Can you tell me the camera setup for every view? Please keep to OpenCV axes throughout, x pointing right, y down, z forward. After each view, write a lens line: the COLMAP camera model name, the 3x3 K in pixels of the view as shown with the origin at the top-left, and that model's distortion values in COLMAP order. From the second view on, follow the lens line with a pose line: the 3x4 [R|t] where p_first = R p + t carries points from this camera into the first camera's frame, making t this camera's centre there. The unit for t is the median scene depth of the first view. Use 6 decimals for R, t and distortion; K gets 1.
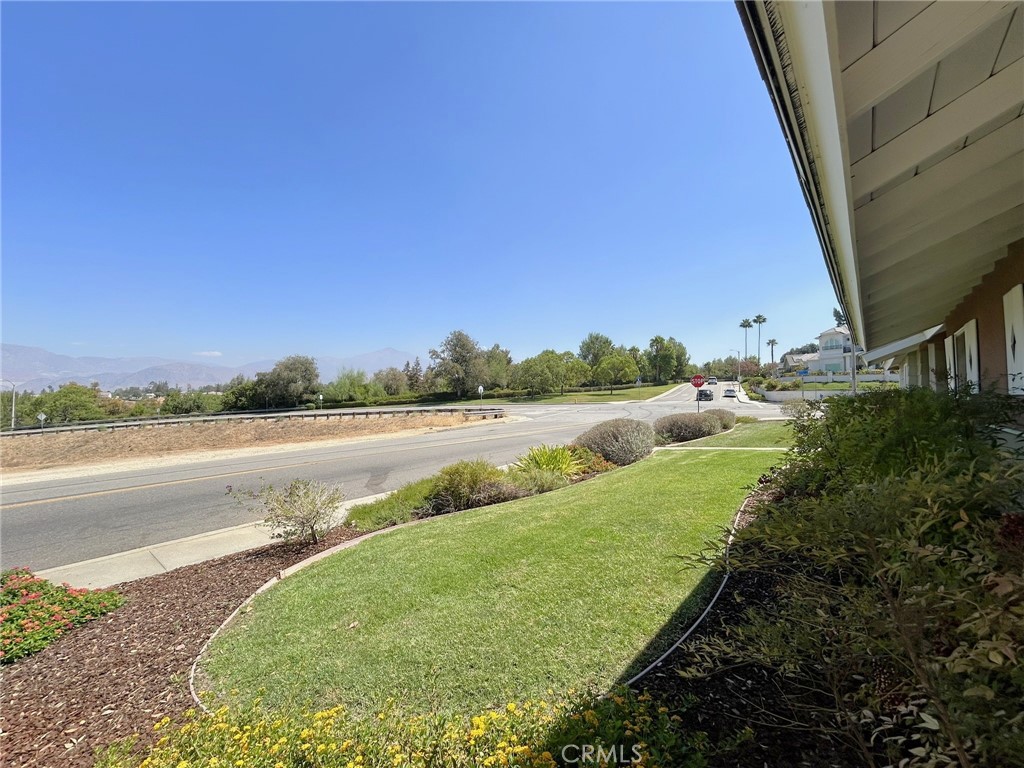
lens RADIAL K [[414.6, 0, 512.7], [0, 414.6, 385.2], [0, 0, 1]] dist [0.001431, 0.000668]
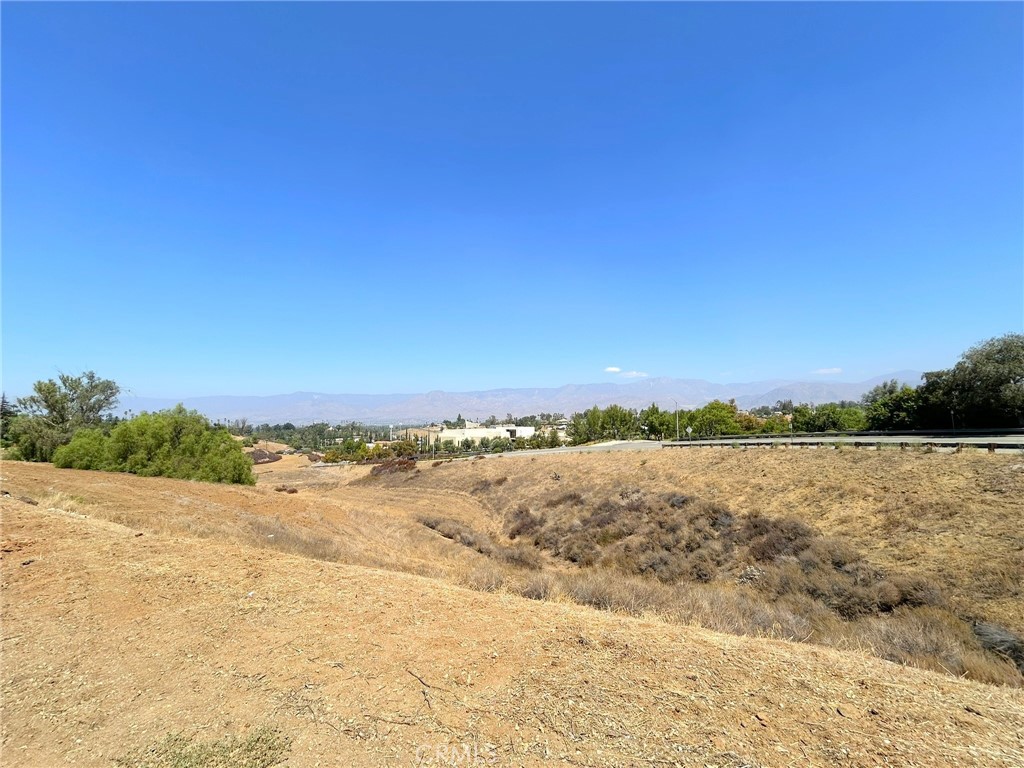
lens RADIAL K [[414.6, 0, 512.1], [0, 414.6, 381.8], [0, 0, 1]] dist [0.001431, 0.000668]
pose [[0.281262, -0.078131, -0.956445, -0.179575], [0.027811, 0.996925, -0.073259, 0.014020], [0.959228, -0.005994, 0.282570, 0.200084]]
